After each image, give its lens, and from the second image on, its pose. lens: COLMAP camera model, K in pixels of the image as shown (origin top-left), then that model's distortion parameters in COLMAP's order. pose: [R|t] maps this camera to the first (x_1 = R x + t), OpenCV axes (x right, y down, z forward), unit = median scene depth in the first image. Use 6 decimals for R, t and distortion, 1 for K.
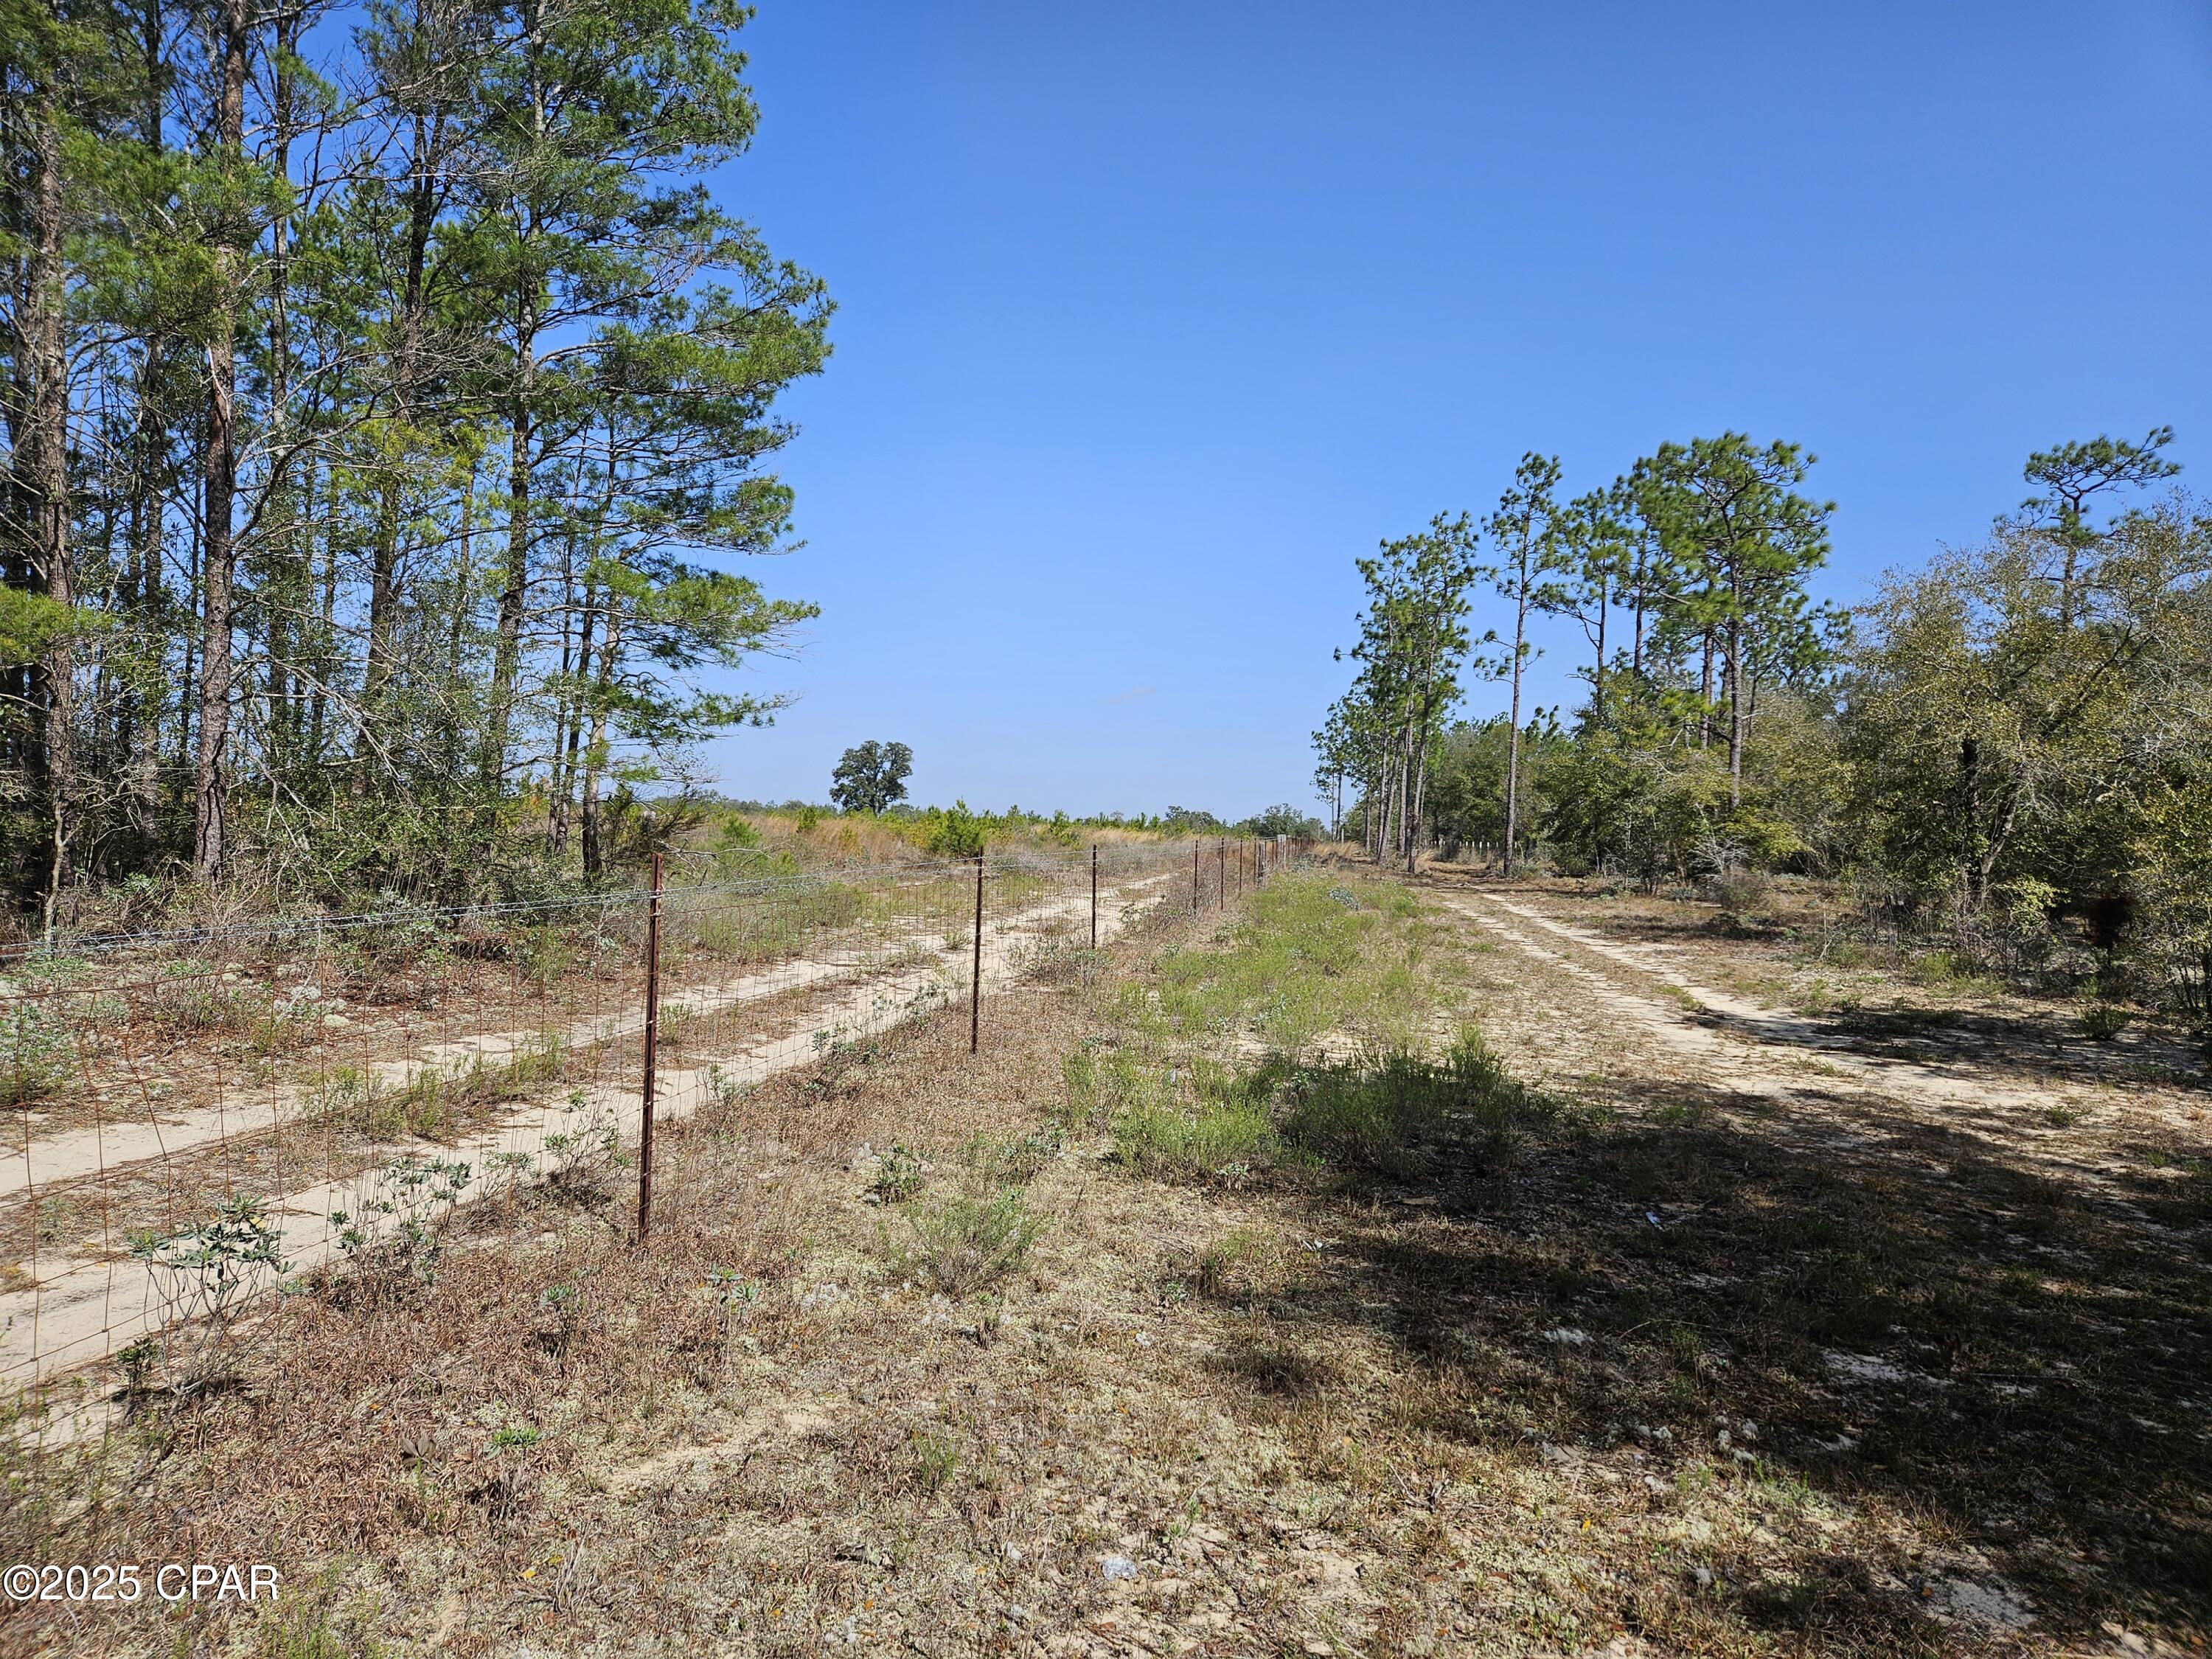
lens RADIAL K [[1474.5, 0, 1102.7], [0, 1474.5, 815.0], [0, 0, 1]] dist [0.073337, -0.059688]
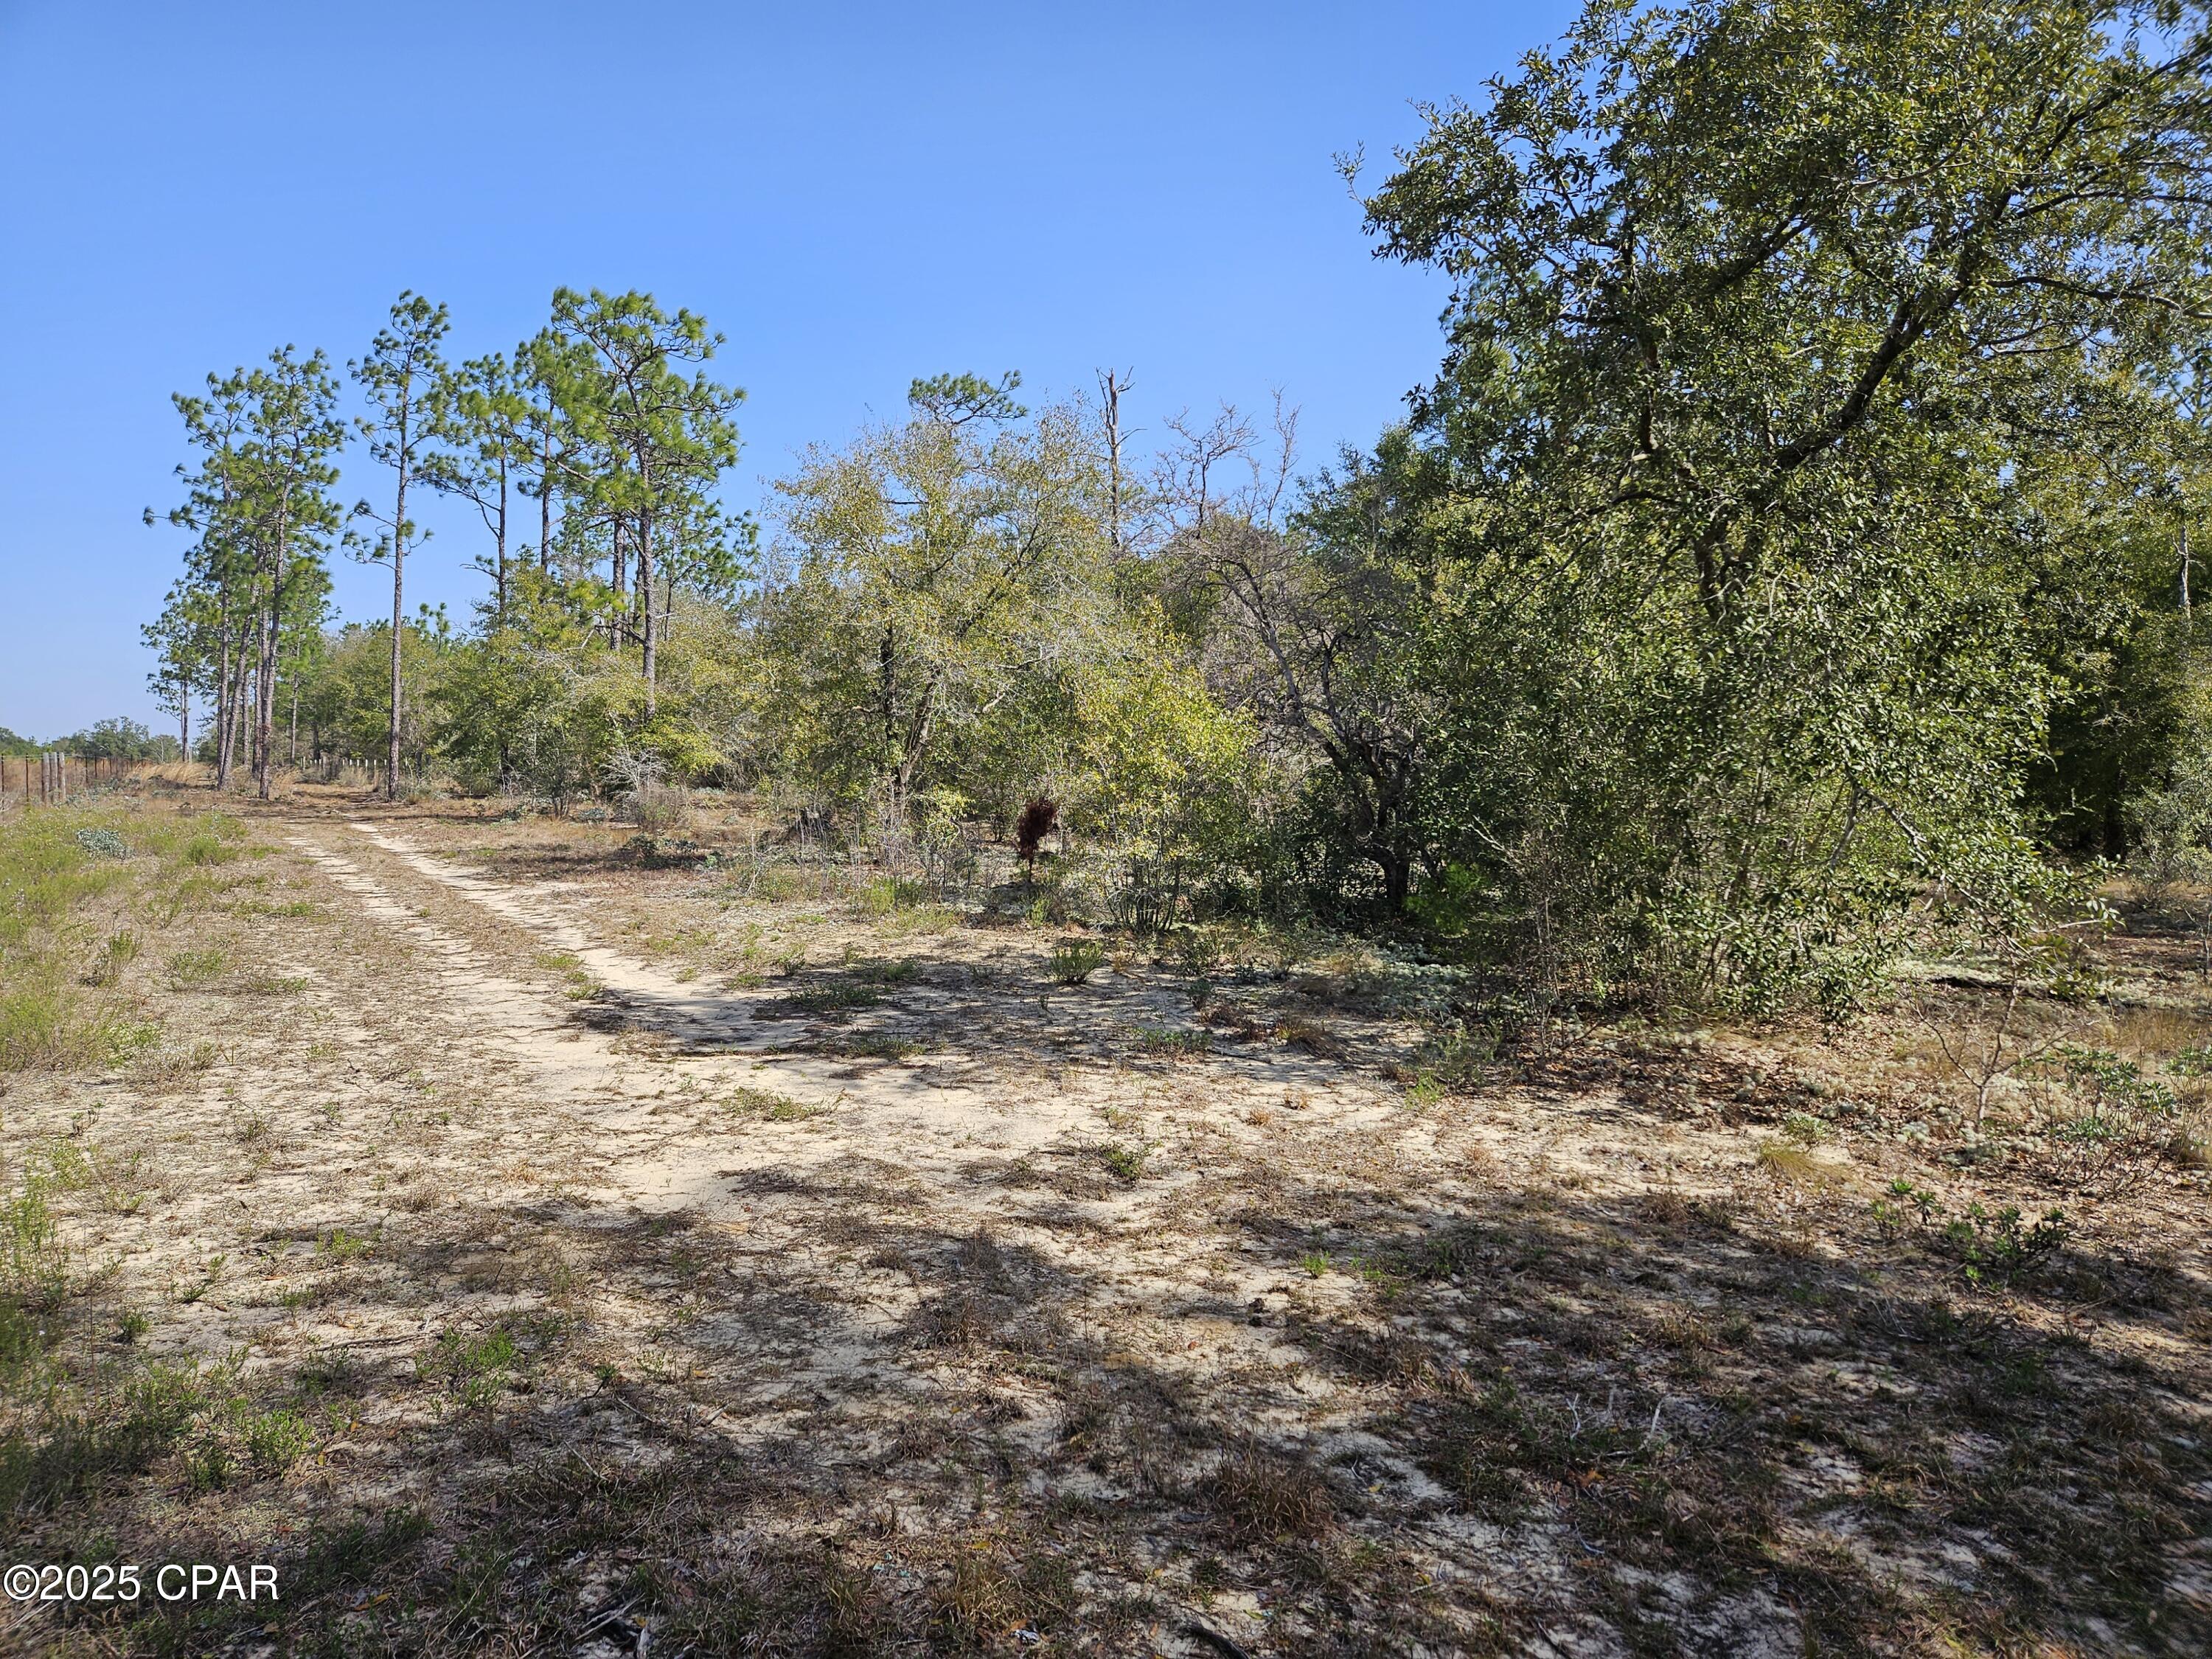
lens RADIAL K [[1474.5, 0, 1102.7], [0, 1474.5, 815.0], [0, 0, 1]] dist [0.073337, -0.059688]
pose [[0.769019, -0.037071, 0.638150, 0.058687], [0.001708, 0.998433, 0.055943, 0.004574], [-0.639223, -0.041931, 0.767877, 0.132634]]
